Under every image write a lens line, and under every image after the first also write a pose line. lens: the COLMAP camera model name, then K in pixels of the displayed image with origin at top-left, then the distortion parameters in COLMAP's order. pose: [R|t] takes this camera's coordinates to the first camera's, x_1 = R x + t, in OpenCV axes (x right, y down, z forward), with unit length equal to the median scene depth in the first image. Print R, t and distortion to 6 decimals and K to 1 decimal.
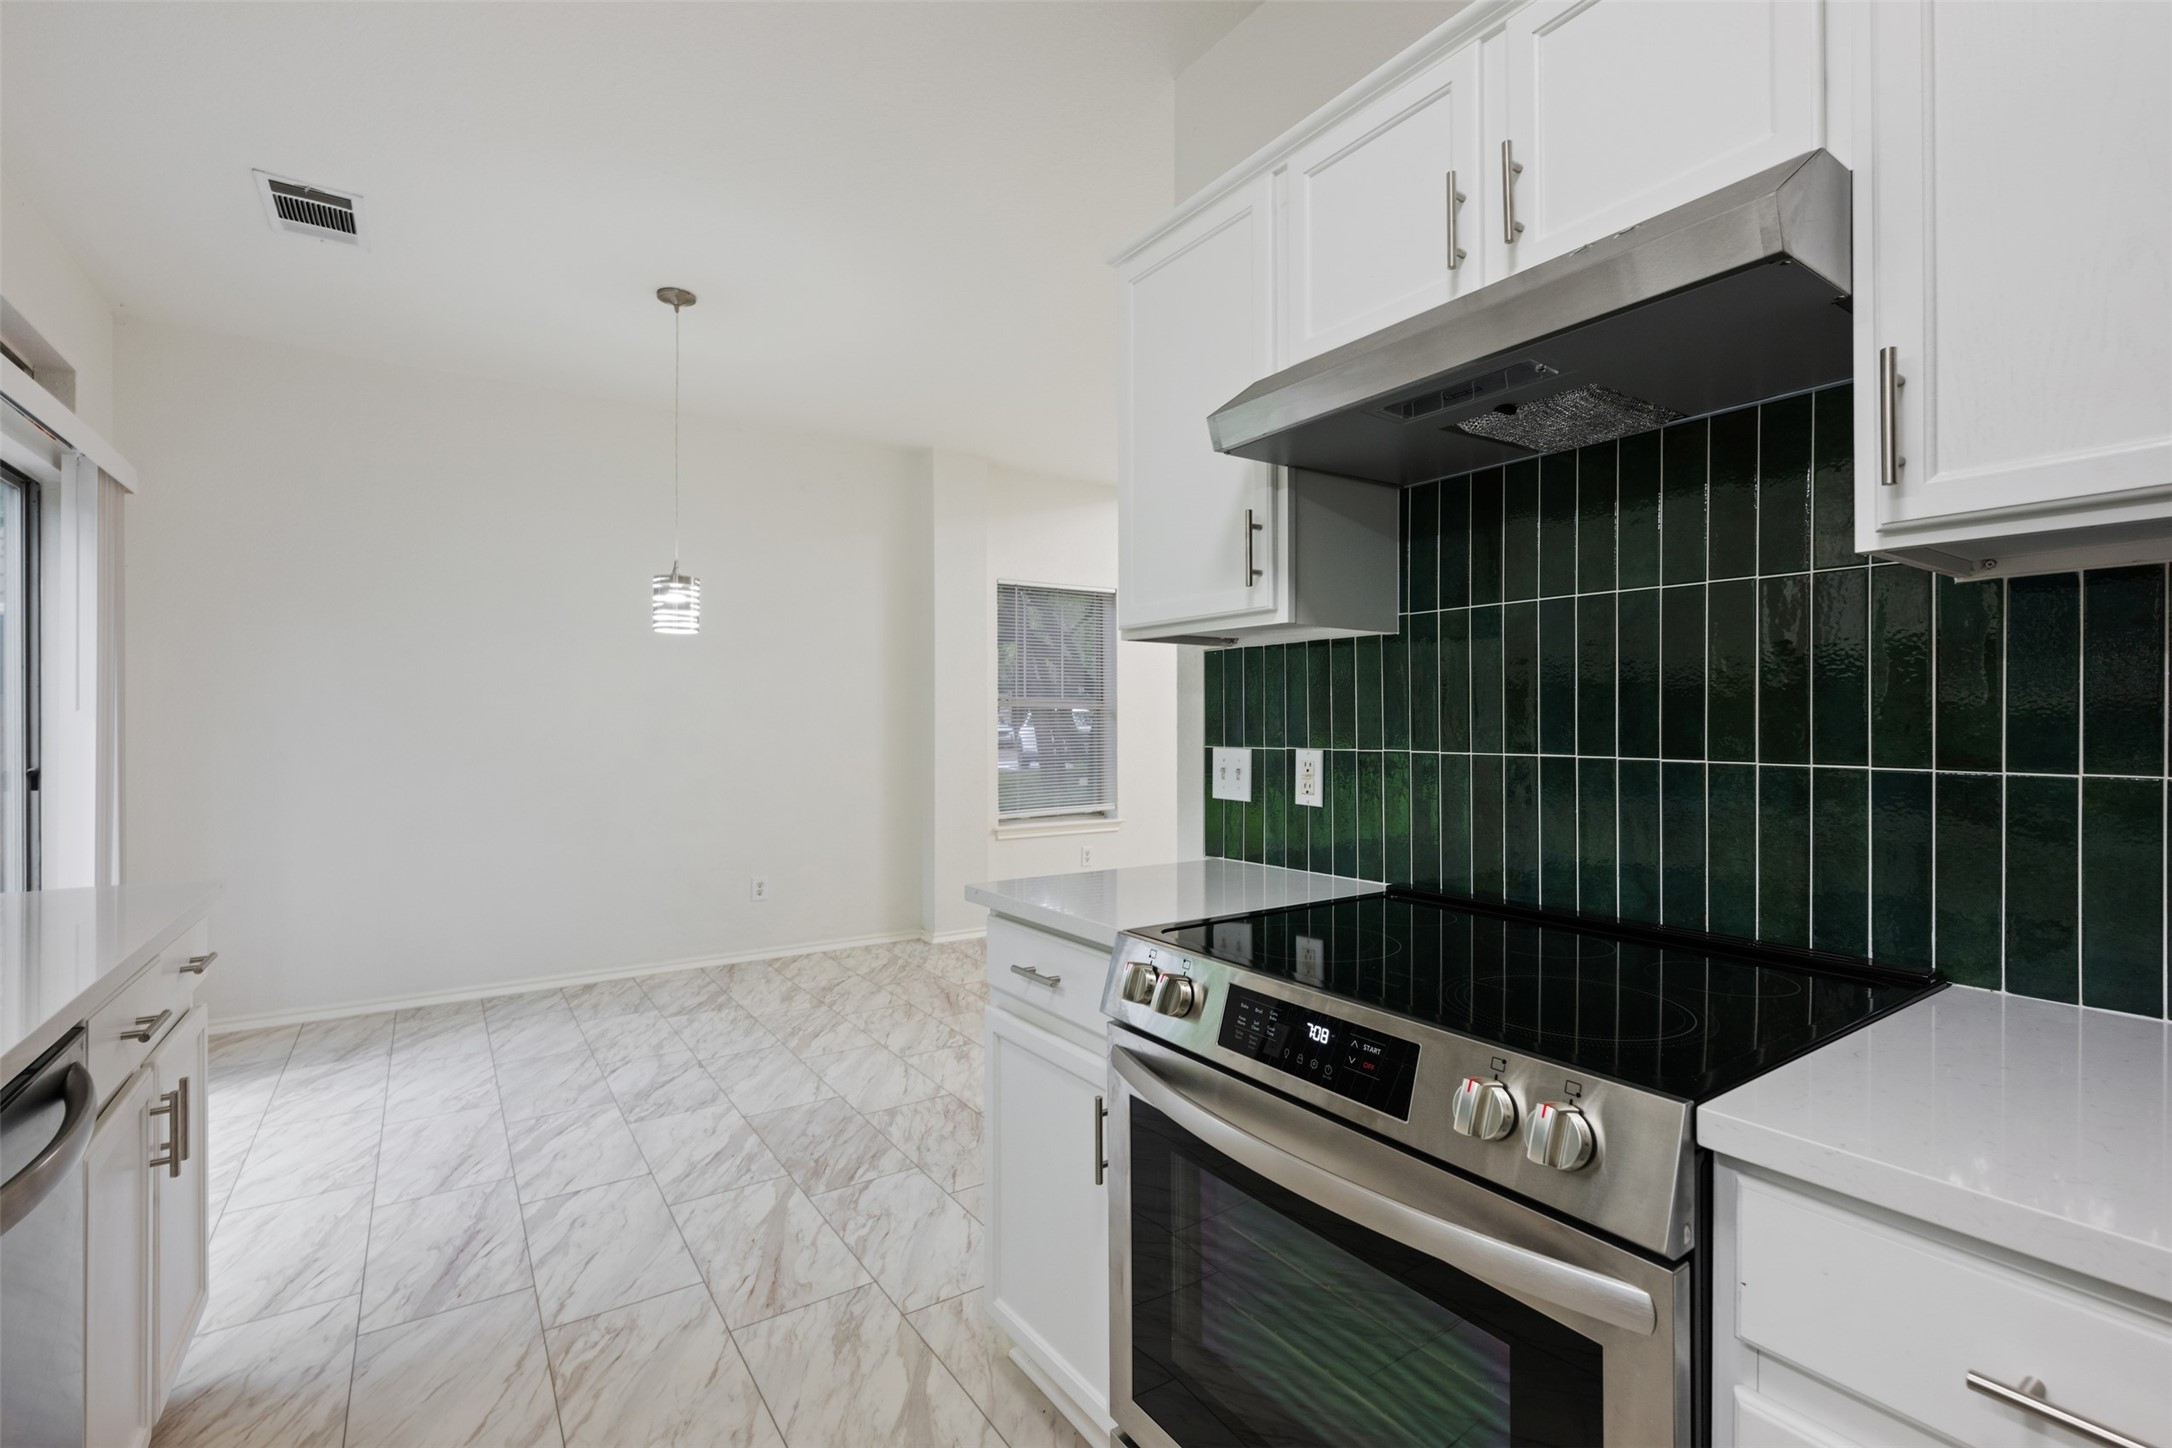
lens RADIAL K [[962.1, 0, 1086.6], [0, 962.1, 712.9], [0, 0, 1]] dist [-0.007358, -0.000167]
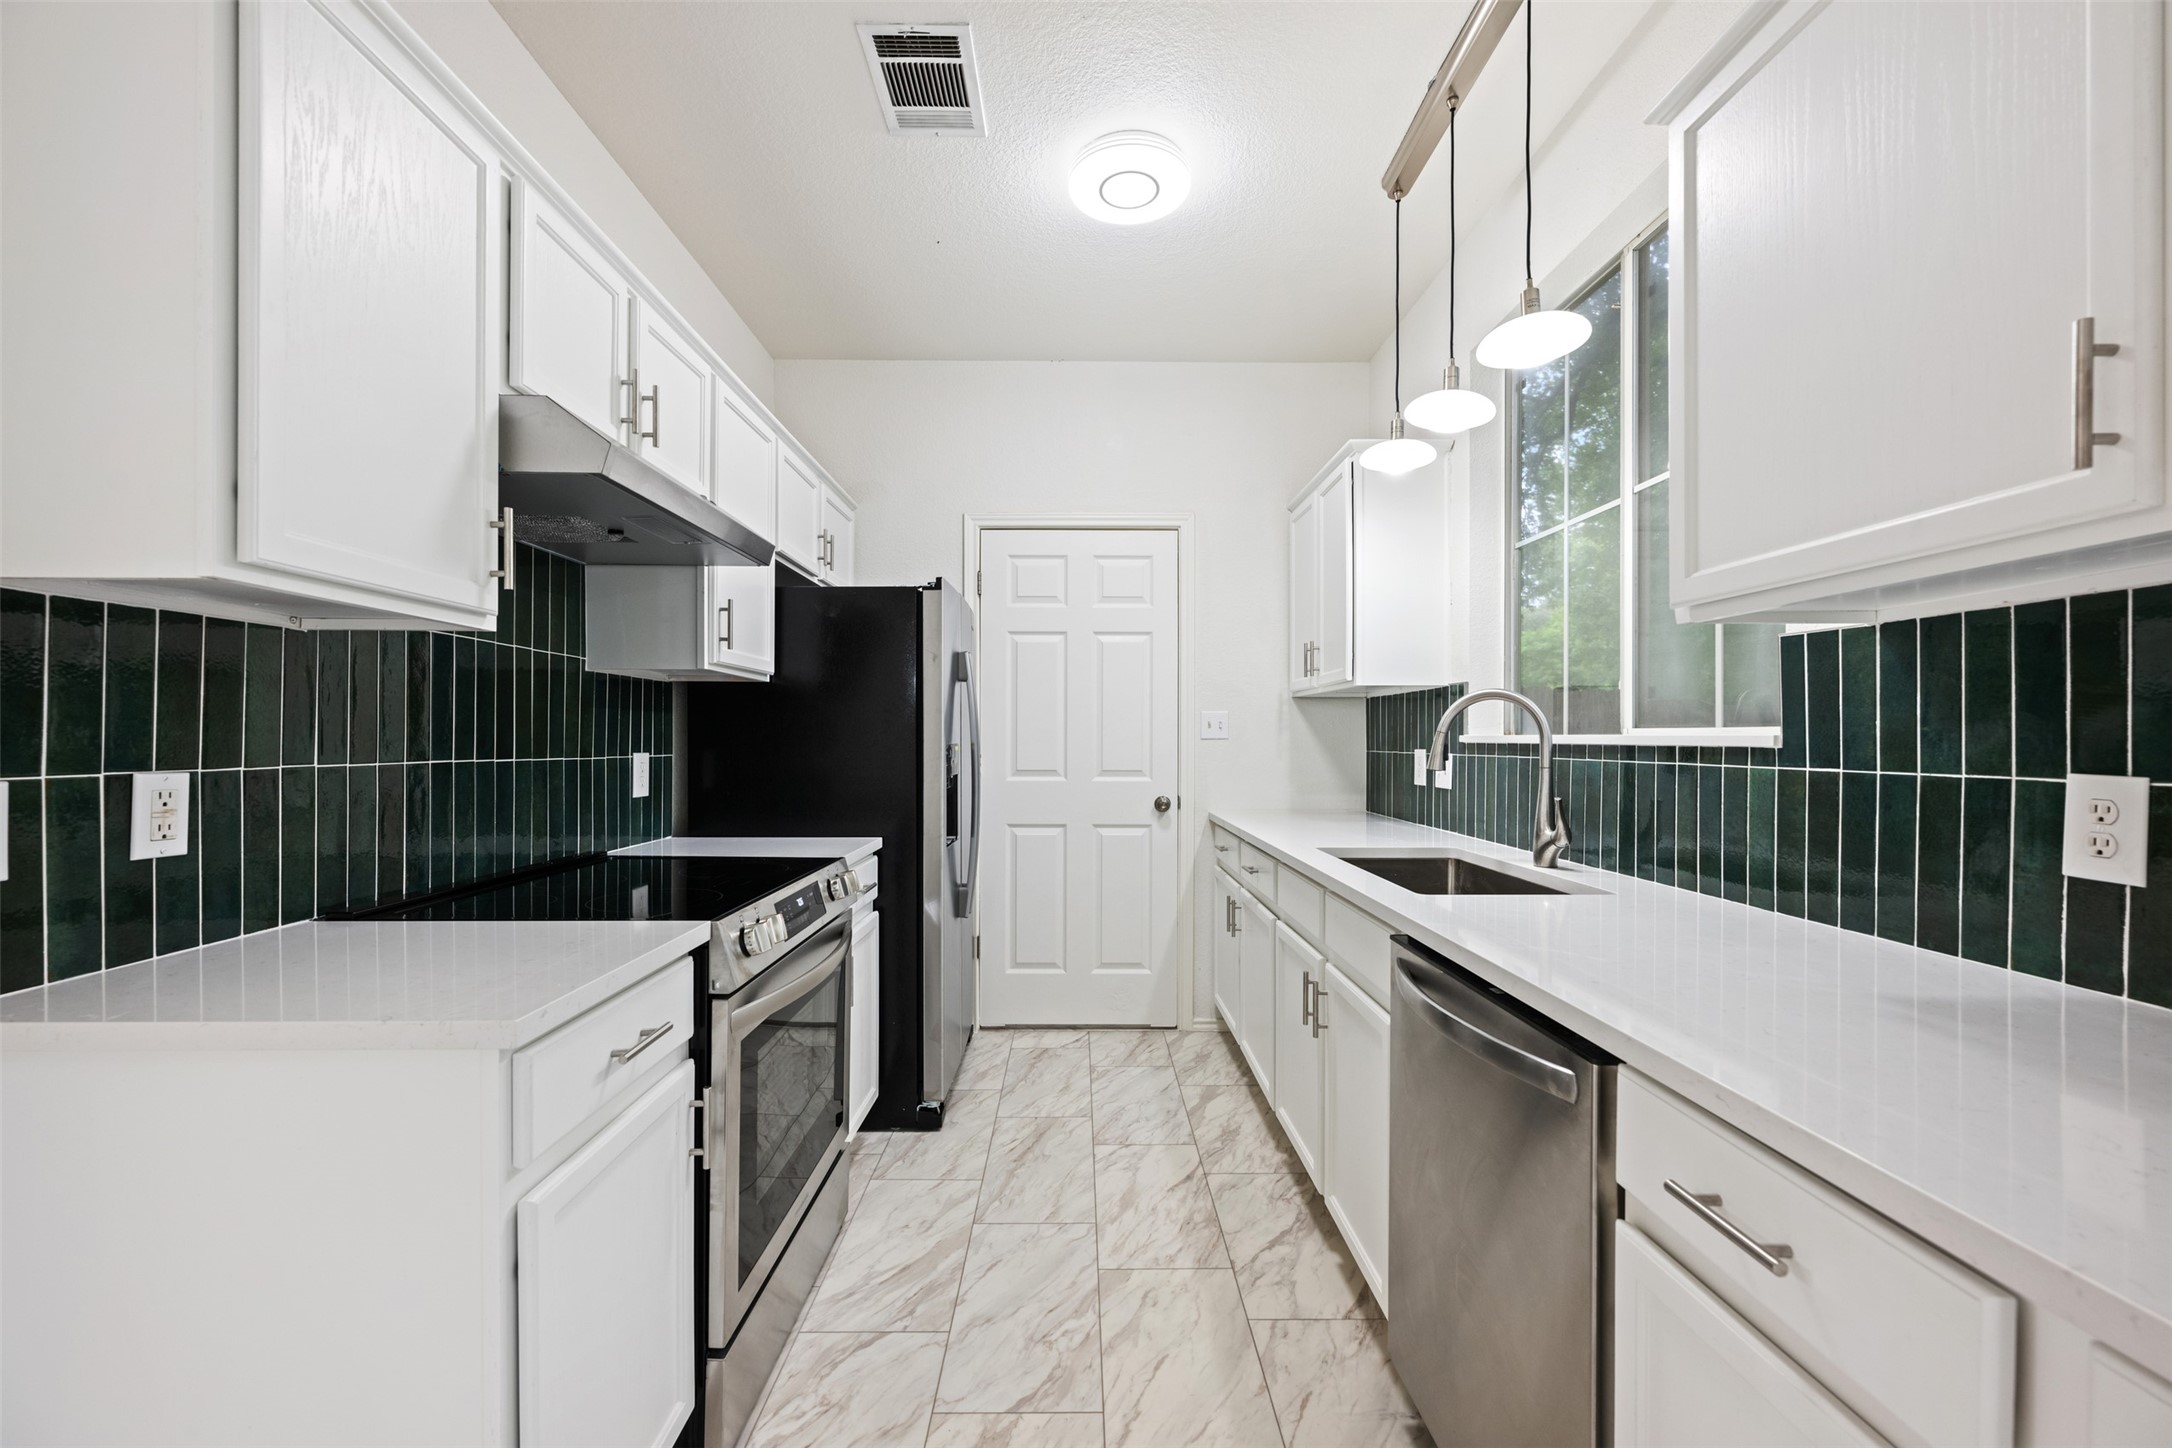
lens RADIAL K [[856.0, 0, 1081.7], [0, 856.0, 734.8], [0, 0, 1]] dist [-0.001399, -0.000277]
pose [[-0.825050, -0.000663, 0.565059, -0.412176], [-0.010314, 0.999850, -0.013887, 0.008662], [-0.564965, -0.017286, -0.824934, 0.738570]]
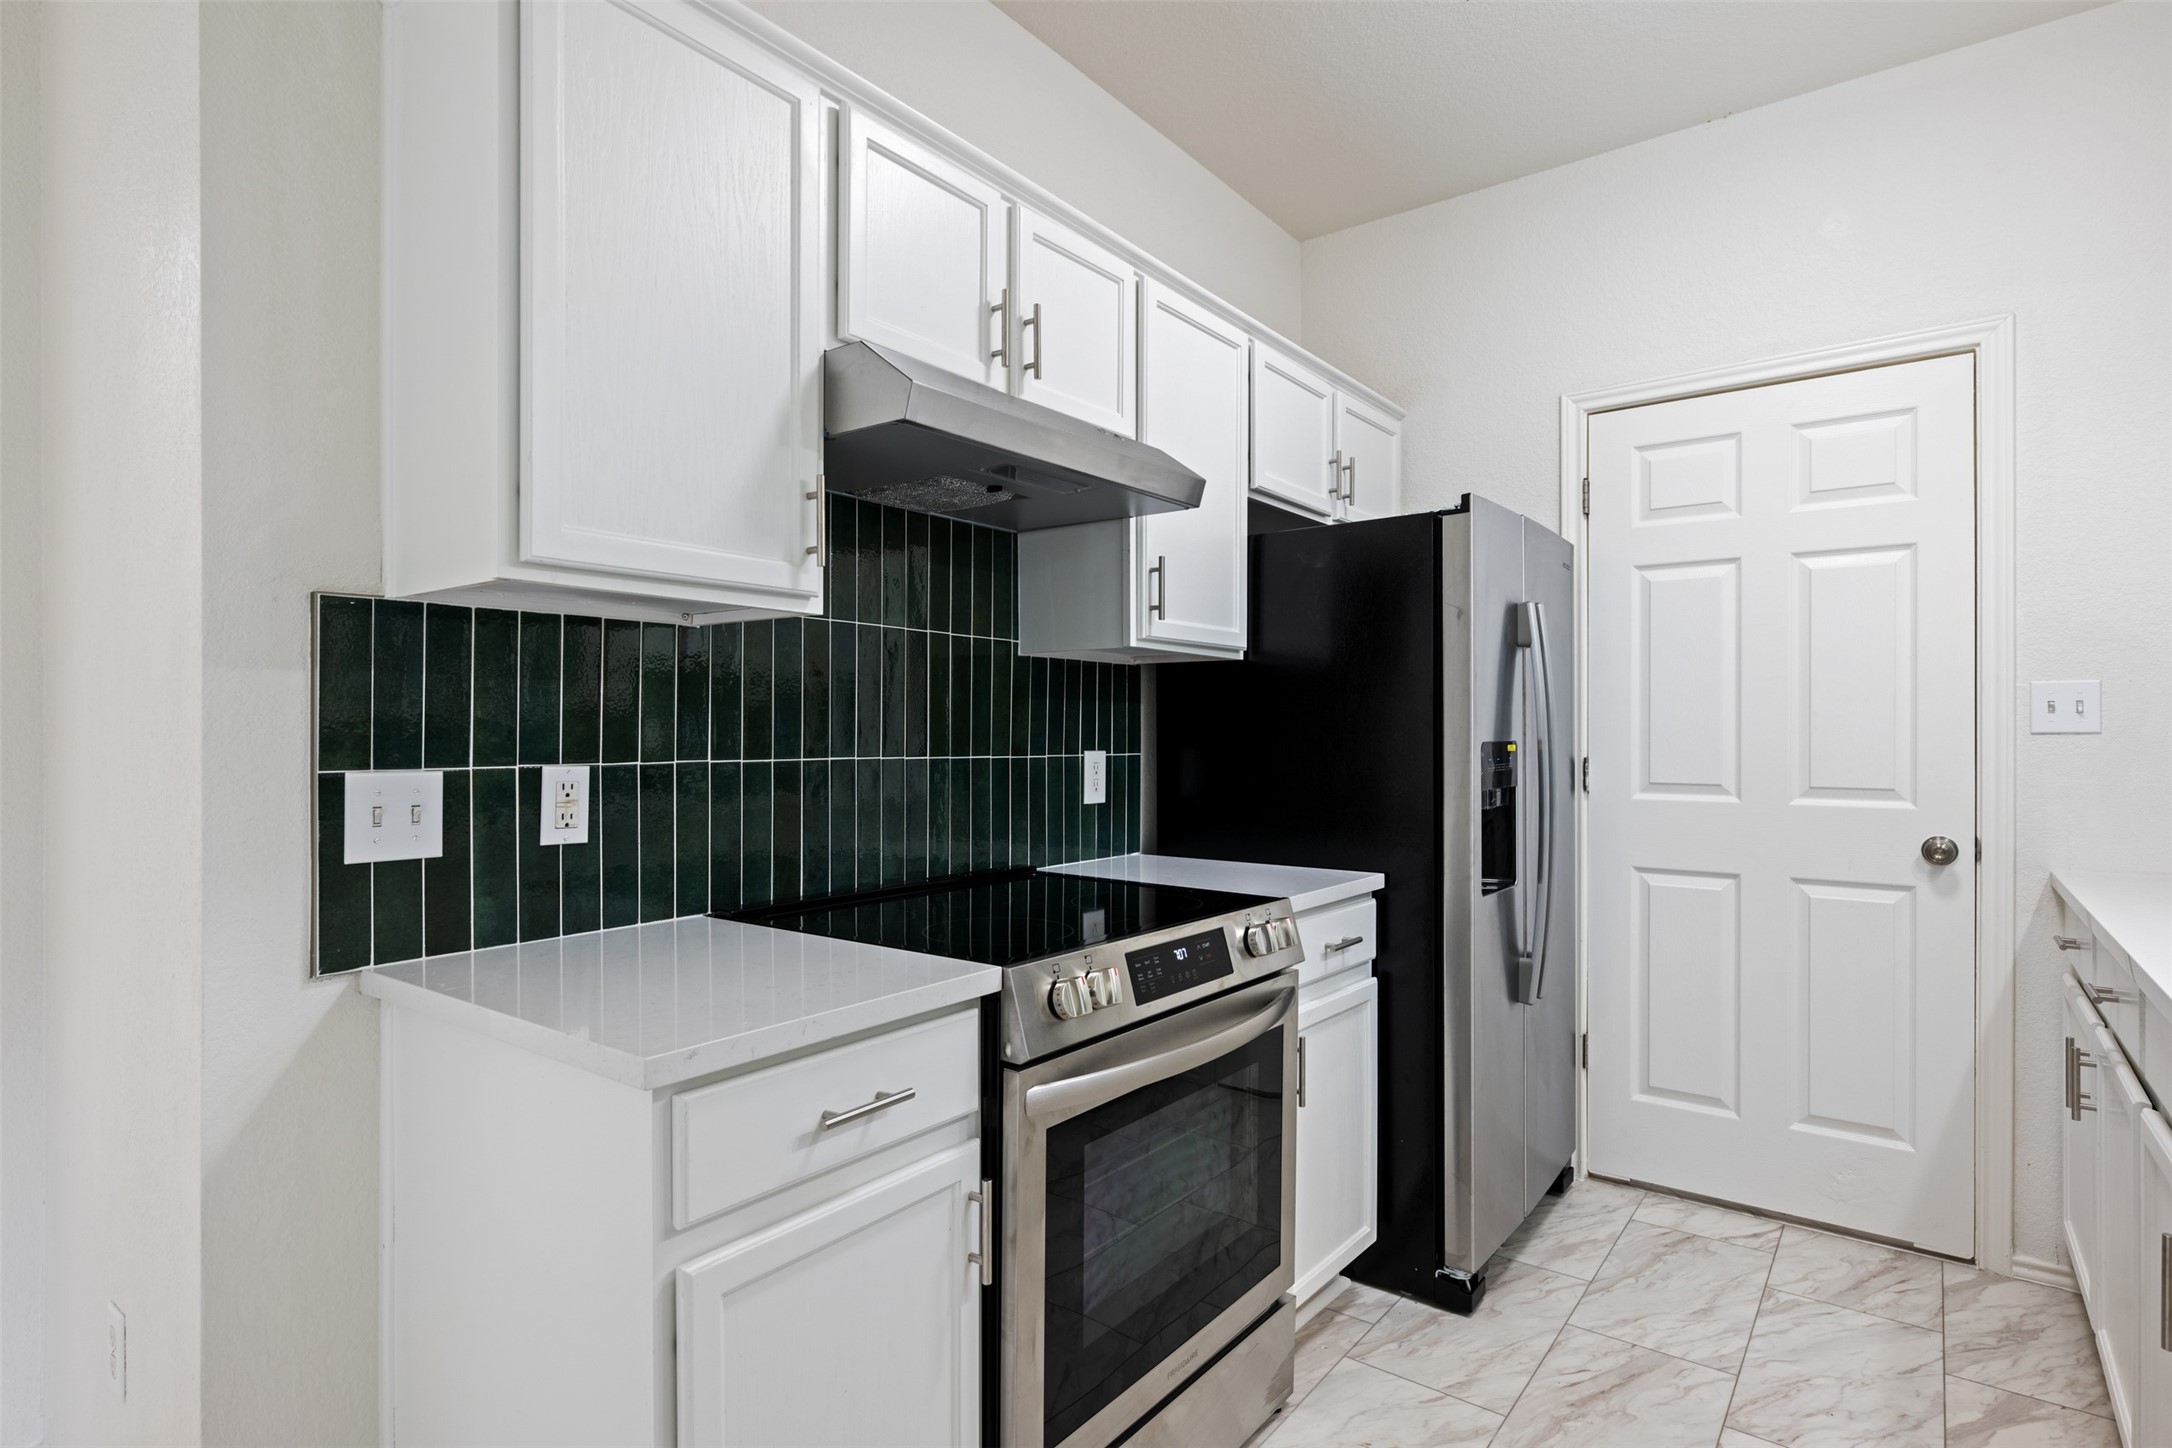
lens RADIAL K [[1101.0, 0, 1068.4], [0, 1101.0, 729.1], [0, 0, 1]] dist [-0.003404, 0.001966]
pose [[-0.305515, 0.002551, 0.952184, -0.435756], [-0.012340, 0.999902, -0.006638, 0.007416], [-0.952107, -0.013778, -0.305454, 0.584962]]
